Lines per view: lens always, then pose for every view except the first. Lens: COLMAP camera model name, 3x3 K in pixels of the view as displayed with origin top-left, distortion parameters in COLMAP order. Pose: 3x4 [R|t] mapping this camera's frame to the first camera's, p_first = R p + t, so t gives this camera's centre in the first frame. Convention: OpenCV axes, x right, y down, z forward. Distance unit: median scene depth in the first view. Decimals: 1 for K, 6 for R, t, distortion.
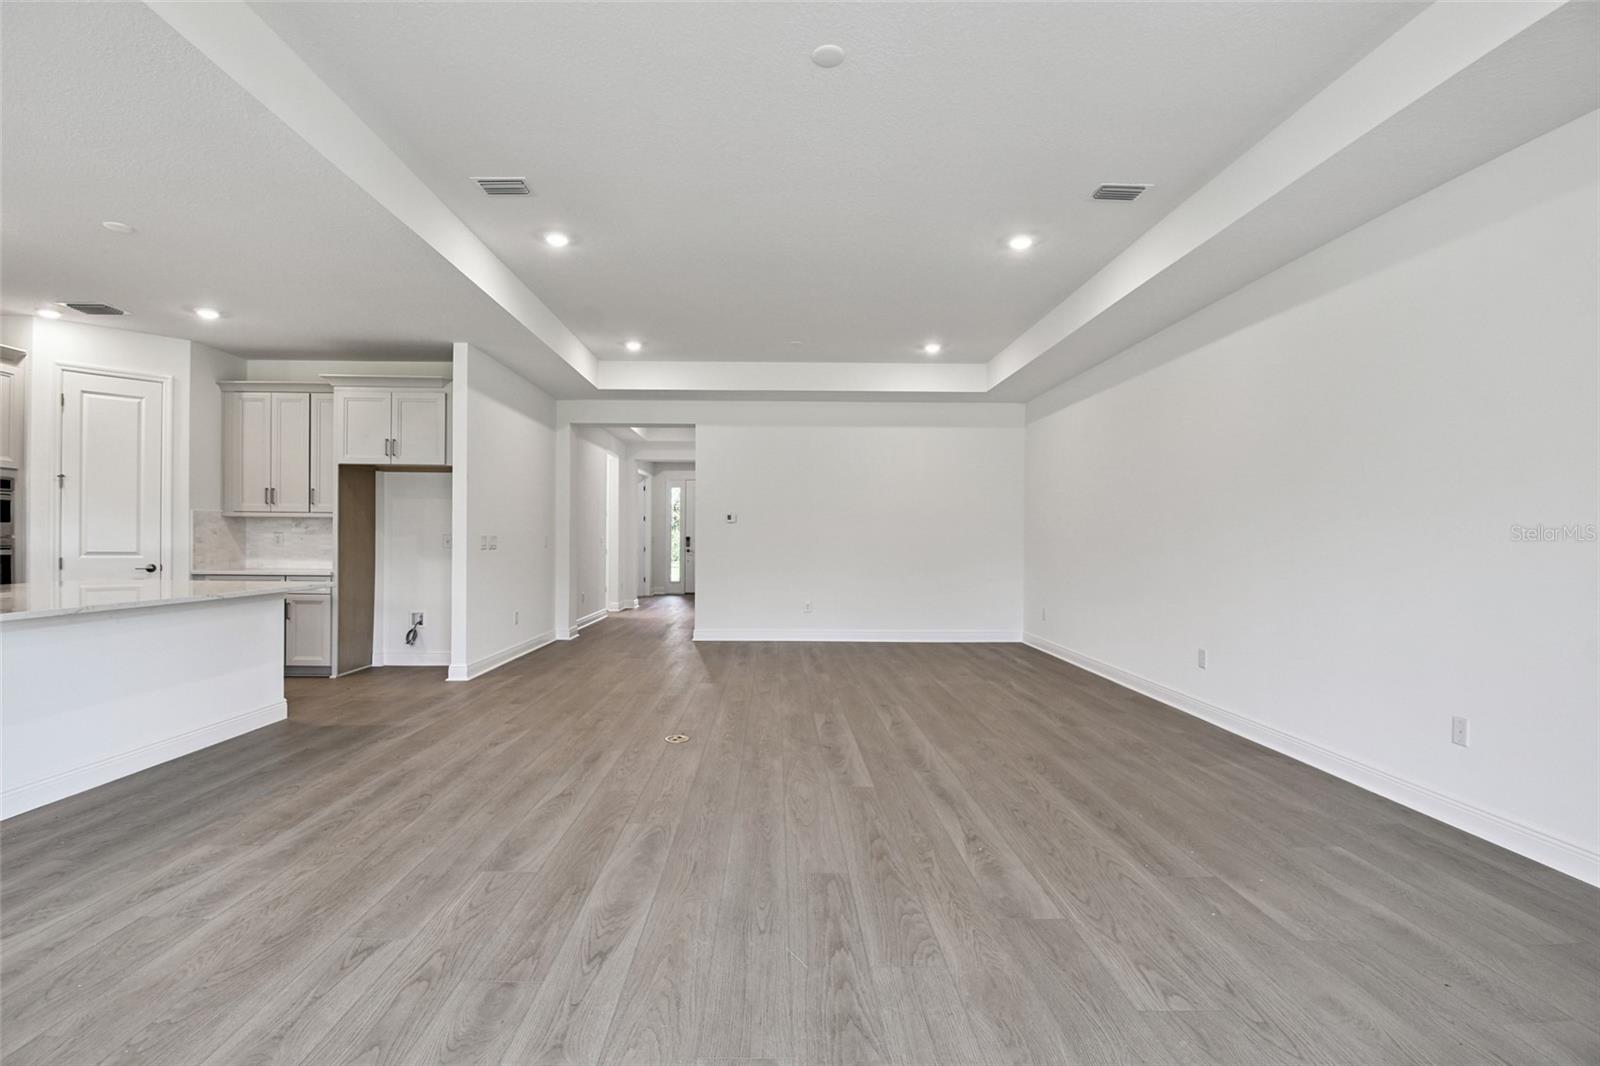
lens RADIAL K [[713.2, 0, 786.9], [0, 713.2, 544.3], [0, 0, 1]] dist [0.004047, -0.005879]
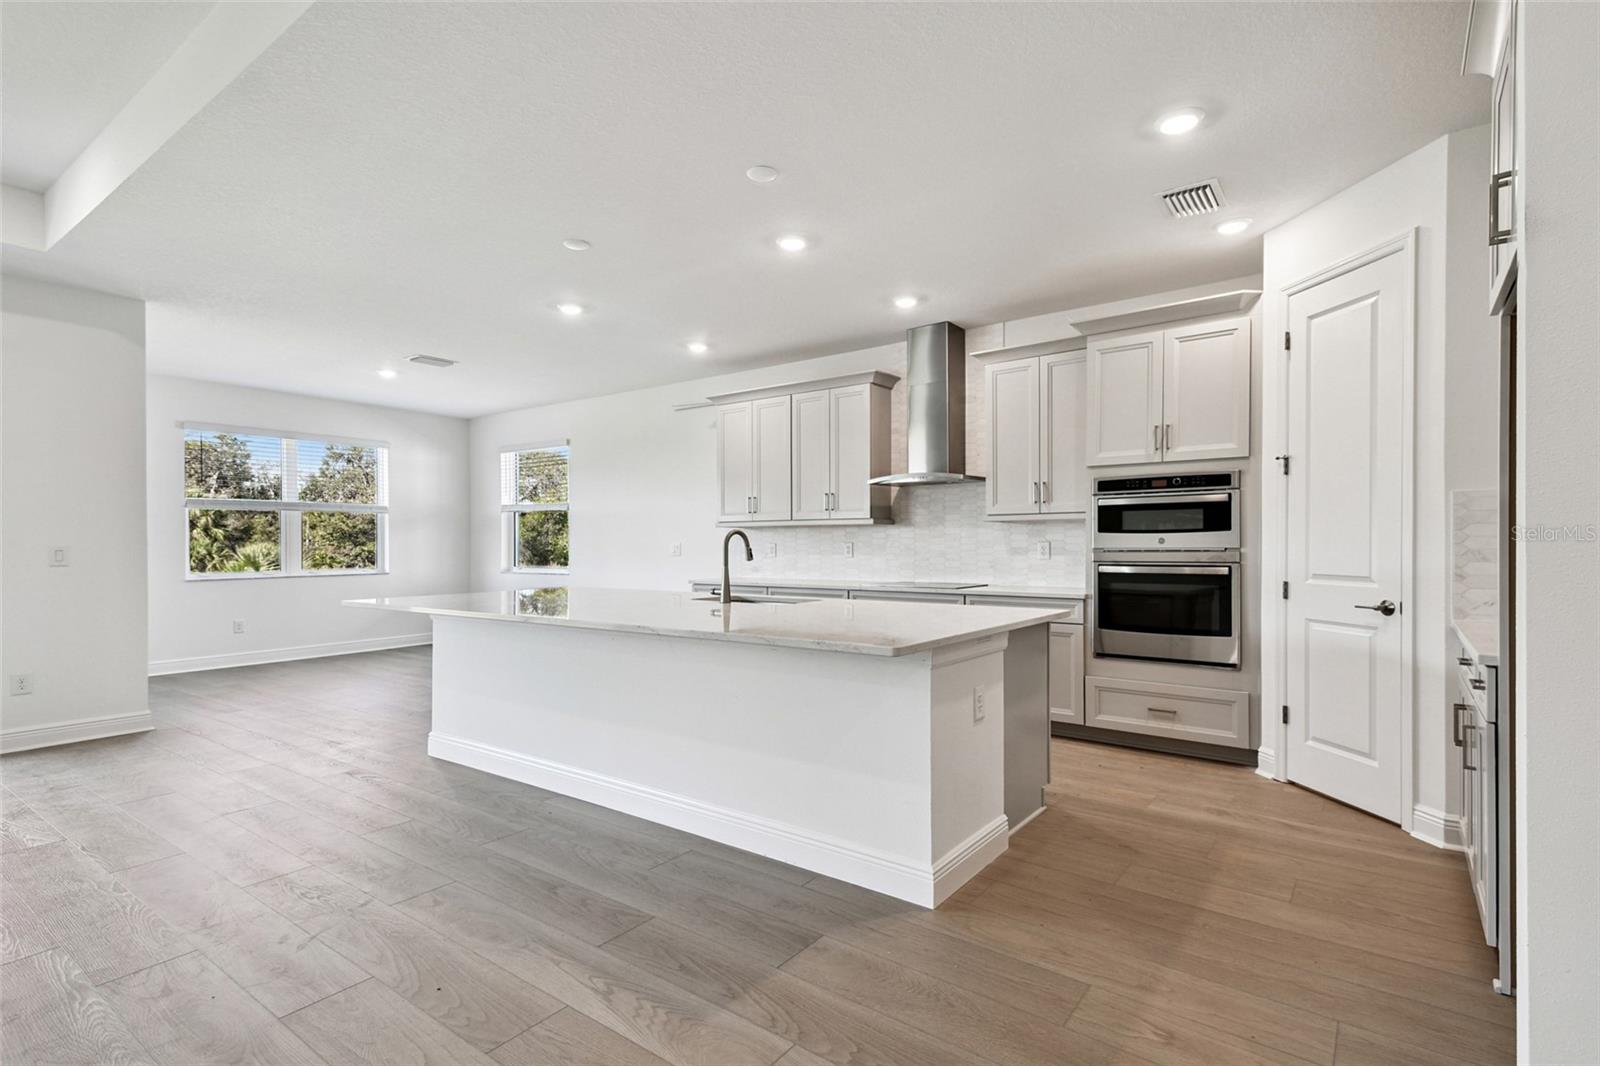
lens RADIAL K [[756.7, 0, 805.1], [0, 756.7, 547.3], [0, 0, 1]] dist [0.040151, -0.000565]
pose [[-0.596365, -0.005177, -0.802697, -0.172020], [-0.009238, 0.999957, 0.000415, -0.006971], [0.802660, 0.007663, -0.596387, 0.986091]]
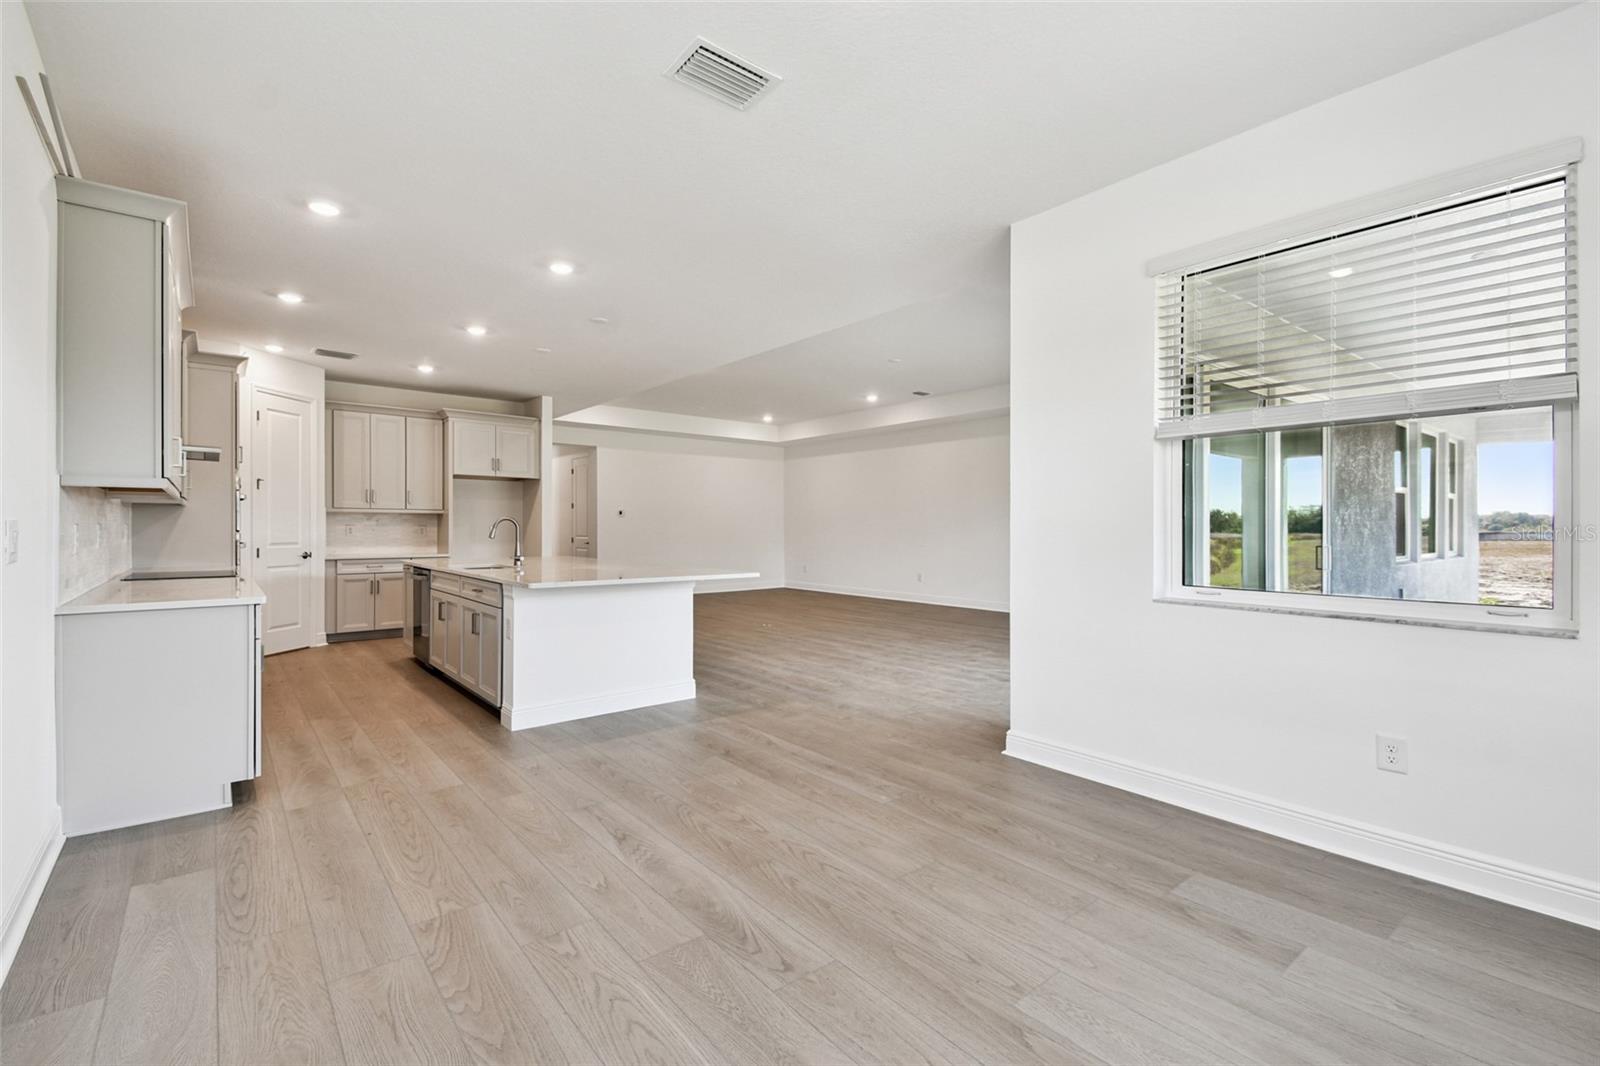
lens RADIAL K [[713.2, 0, 795.3], [0, 713.2, 515.2], [0, 0, 1]] dist [0.004047, -0.005879]
pose [[0.786068, 0.006948, 0.618101, -0.977418], [0.007597, 0.999753, -0.020900, -0.002327], [-0.618094, 0.021124, 0.785821, -0.469521]]
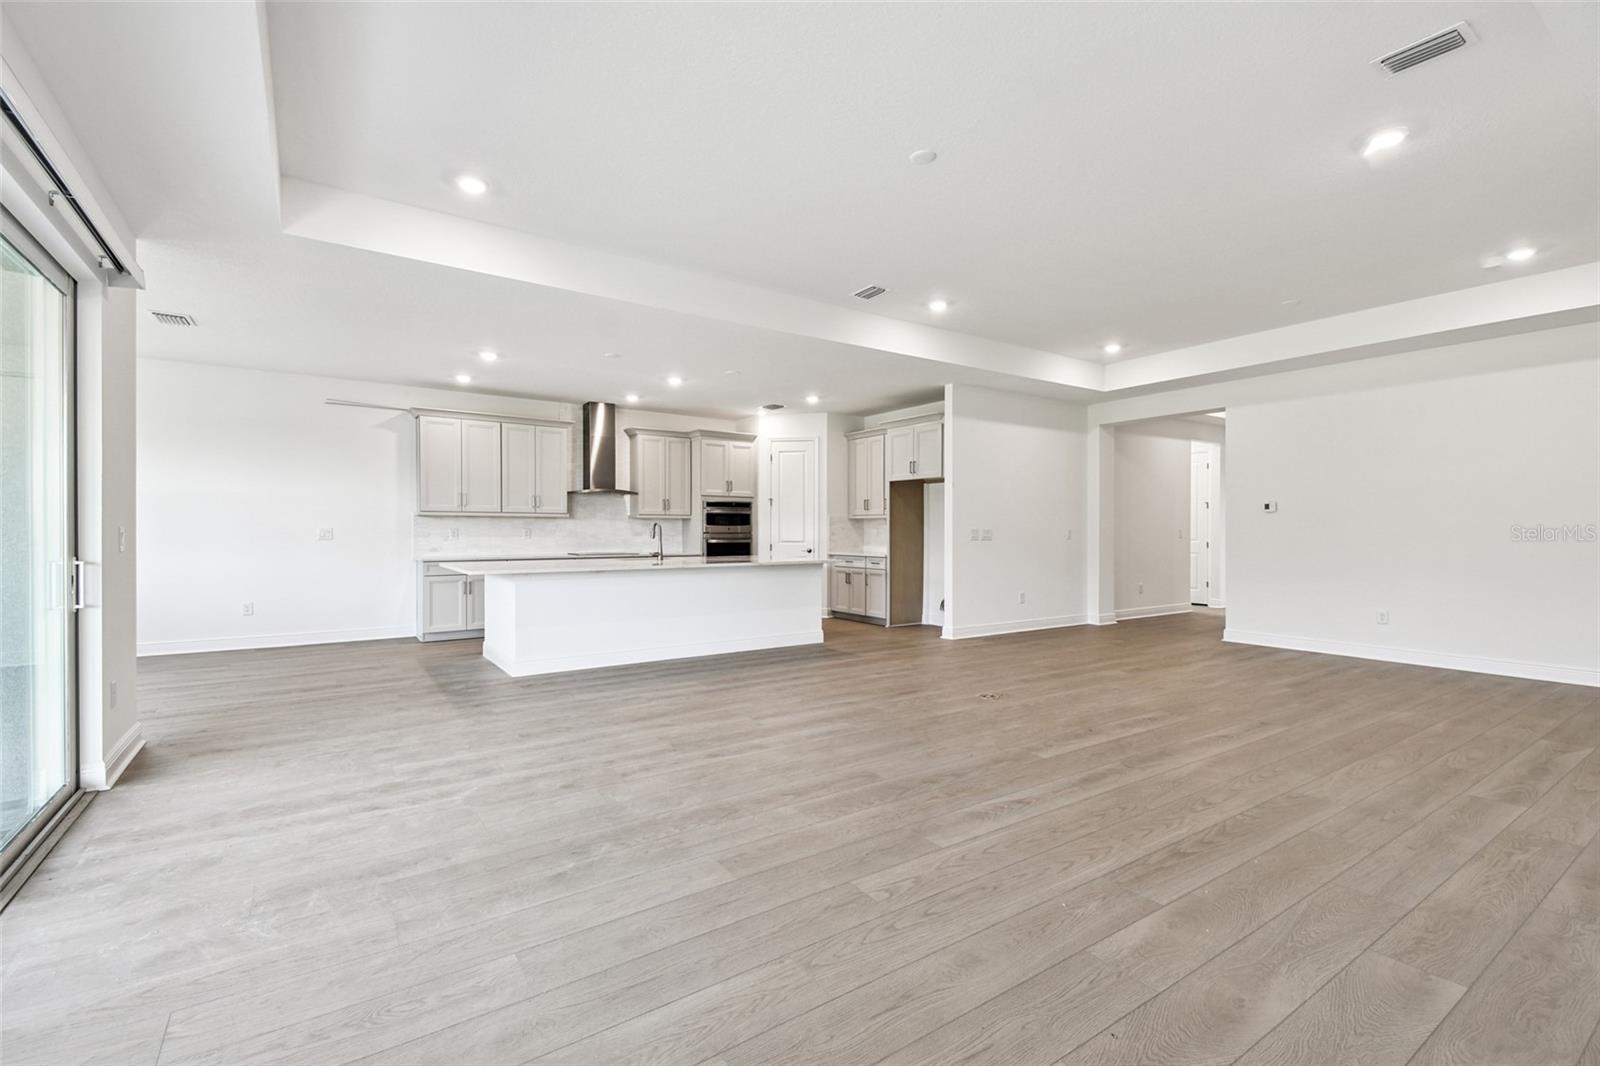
lens RADIAL K [[713.2, 0, 824.6], [0, 713.2, 527.0], [0, 0, 1]] dist [0.004047, -0.005879]
pose [[0.566447, -0.011060, -0.824024, 0.519425], [-0.003598, 0.999867, -0.015894, 0.004701], [0.824091, 0.011968, 0.566332, 0.065689]]
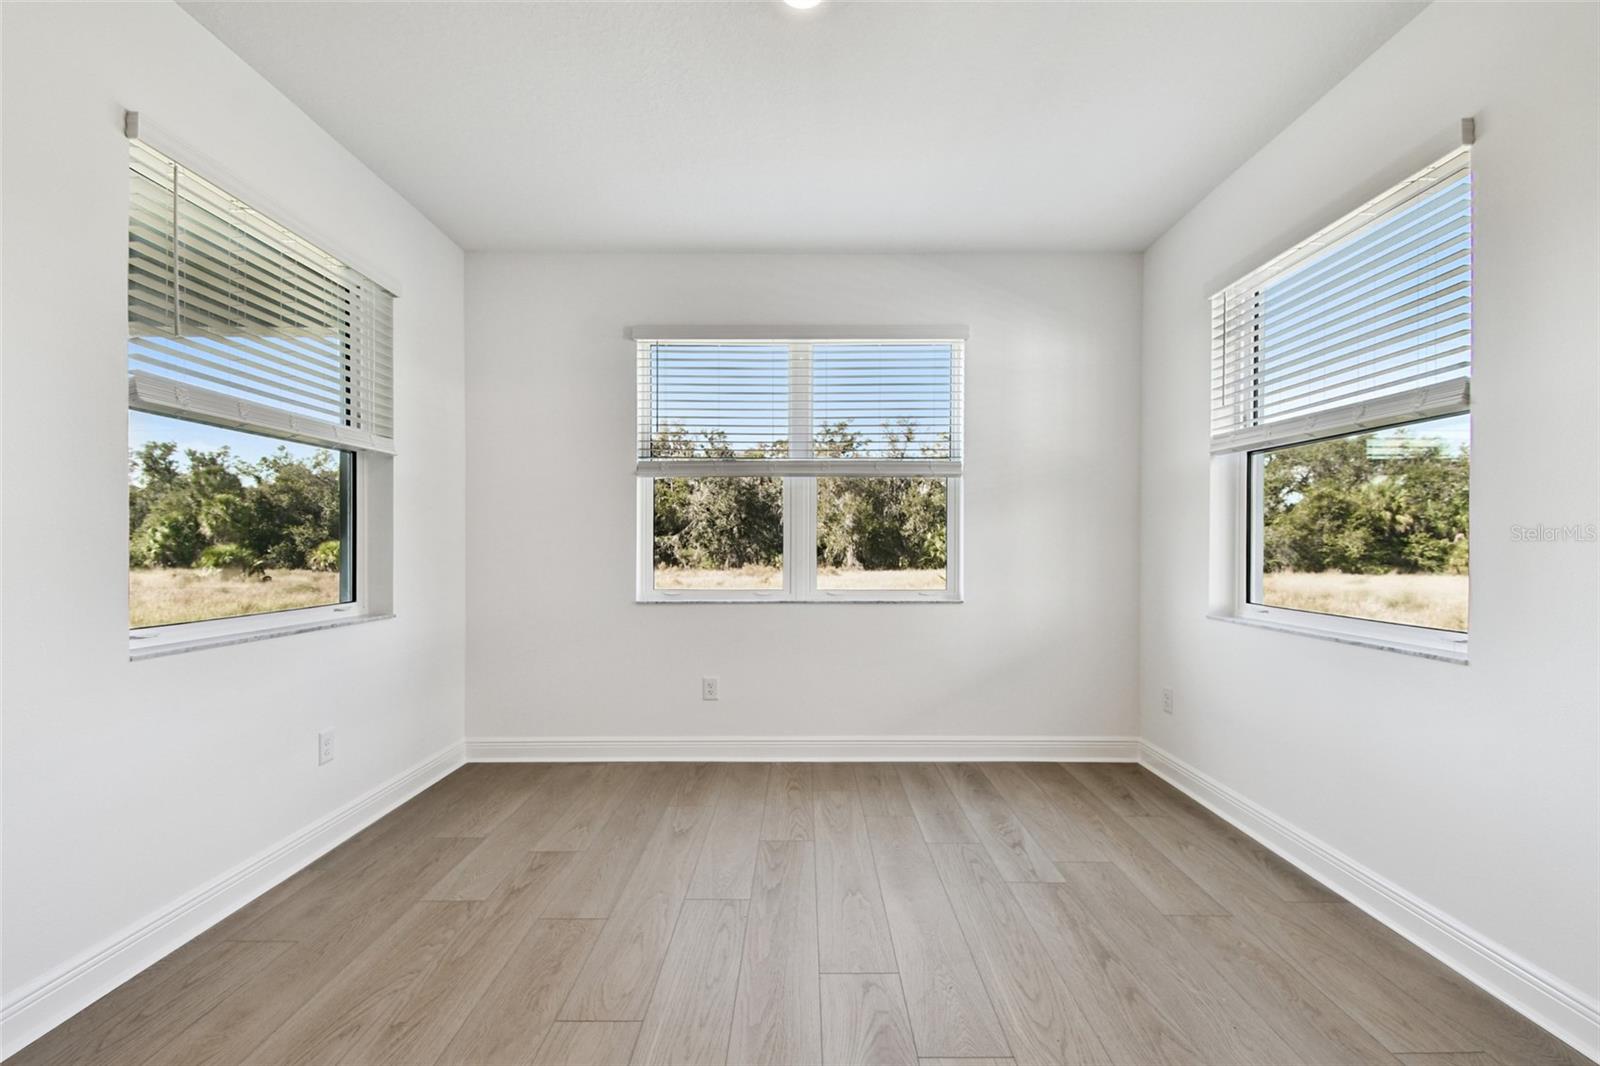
lens RADIAL K [[713.2, 0, 799.8], [0, 713.2, 545.3], [0, 0, 1]] dist [0.004047, -0.005879]
pose [[-0.999629, -0.011791, 0.024551, -0.756924], [-0.011578, 0.999894, 0.008775, -0.005807], [-0.024652, 0.008487, -0.999660, 0.103653]]
